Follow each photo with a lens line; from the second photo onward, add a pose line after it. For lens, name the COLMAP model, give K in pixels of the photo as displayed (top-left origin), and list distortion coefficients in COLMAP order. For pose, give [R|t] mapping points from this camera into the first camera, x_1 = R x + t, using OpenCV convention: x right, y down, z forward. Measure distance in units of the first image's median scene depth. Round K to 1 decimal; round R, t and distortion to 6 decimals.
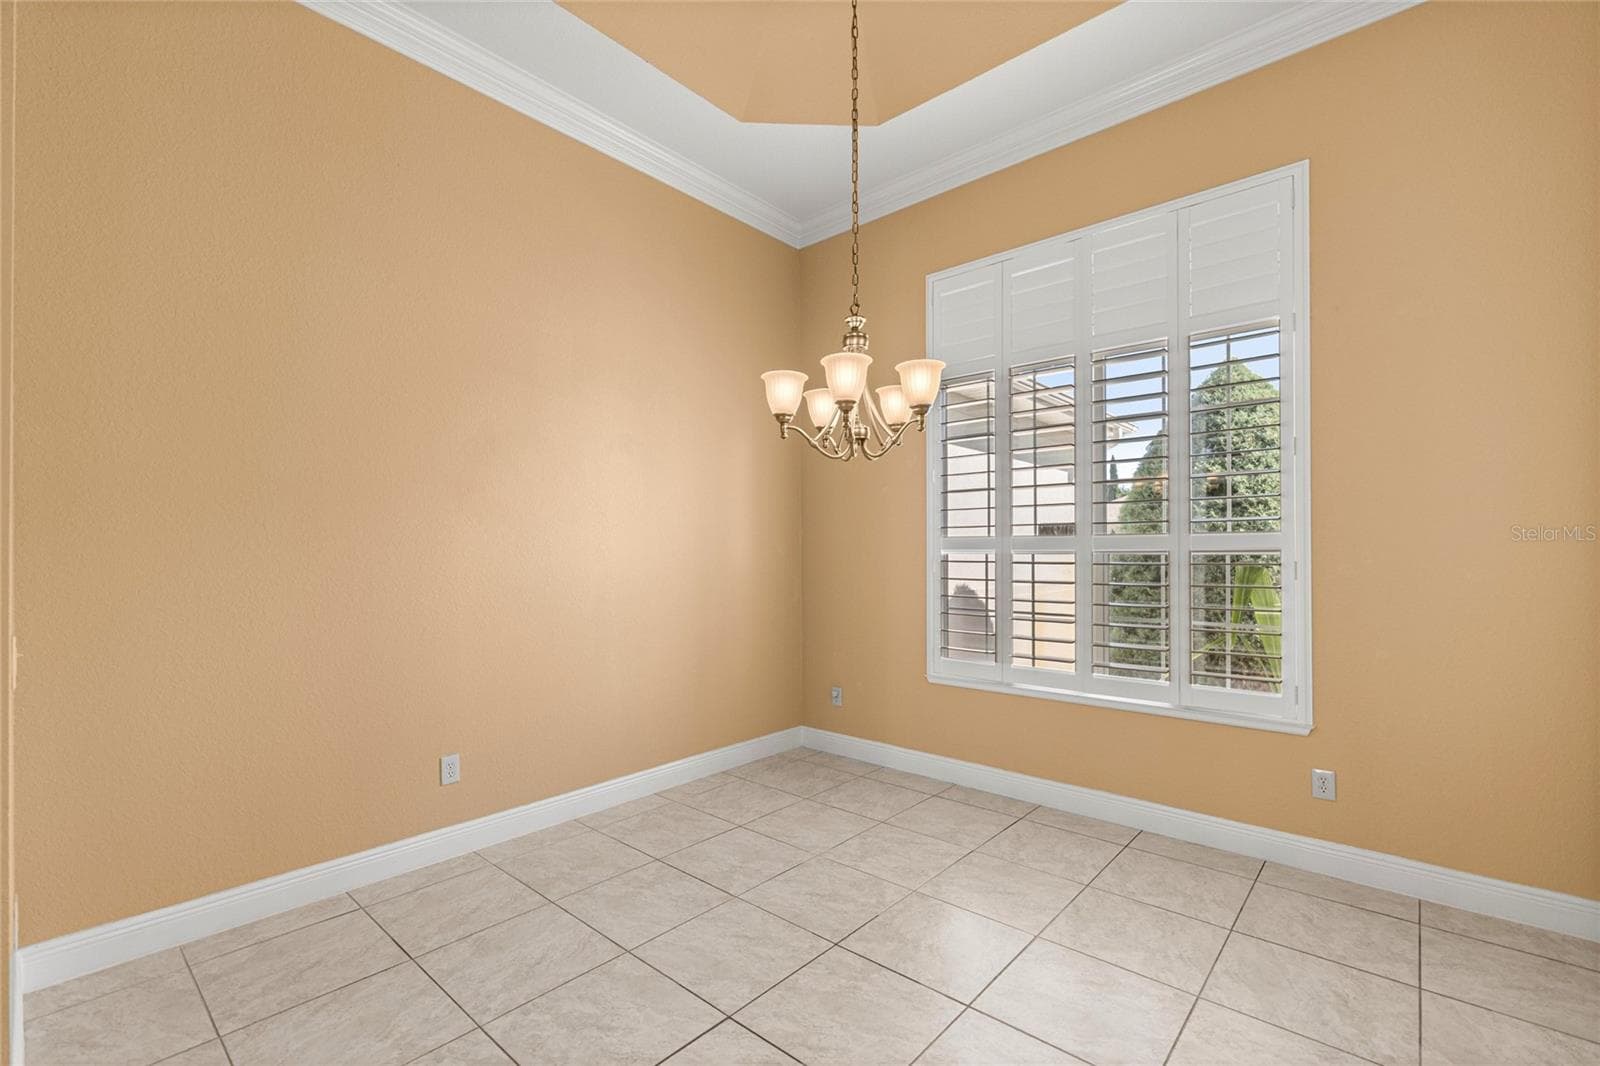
lens RADIAL K [[700.2, 0, 796.8], [0, 700.2, 548.2], [0, 0, 1]] dist [0.000703, 0.000273]
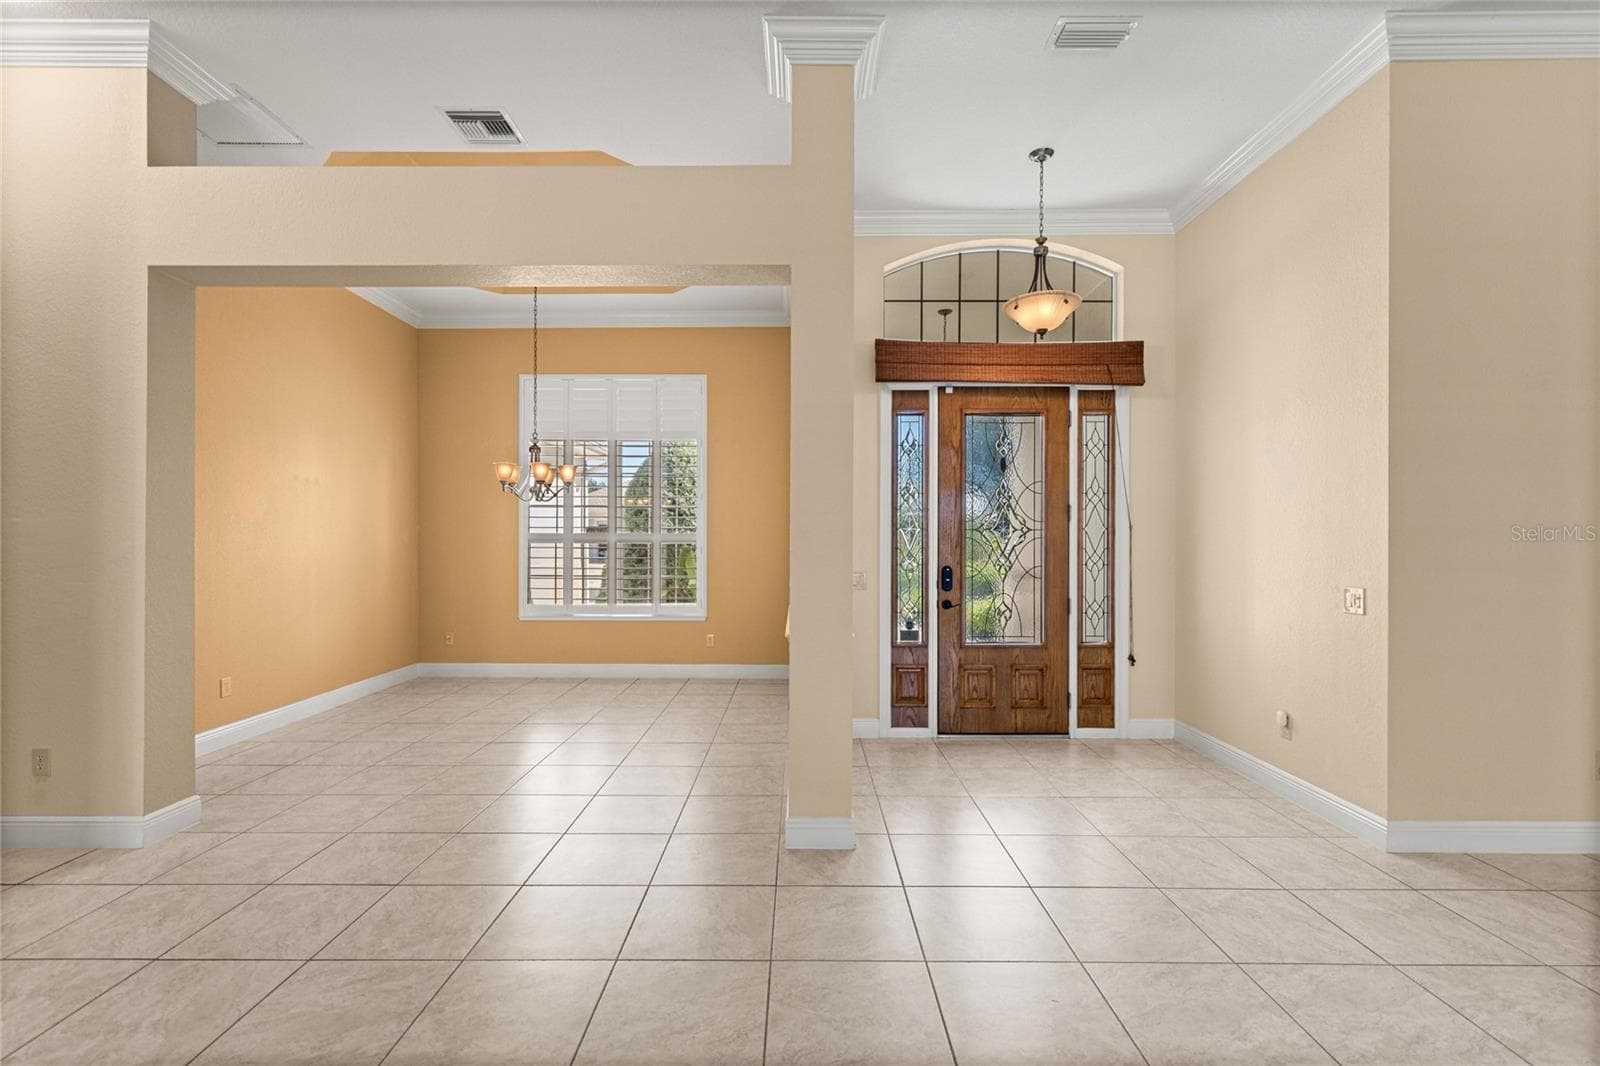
lens RADIAL K [[700.2, 0, 796.8], [0, 700.2, 548.2], [0, 0, 1]] dist [0.000703, 0.000273]
pose [[0.749215, -0.003236, 0.662319, -0.459427], [-0.007645, 0.999879, 0.013533, -0.007415], [-0.662283, -0.015202, 0.749099, -0.740098]]
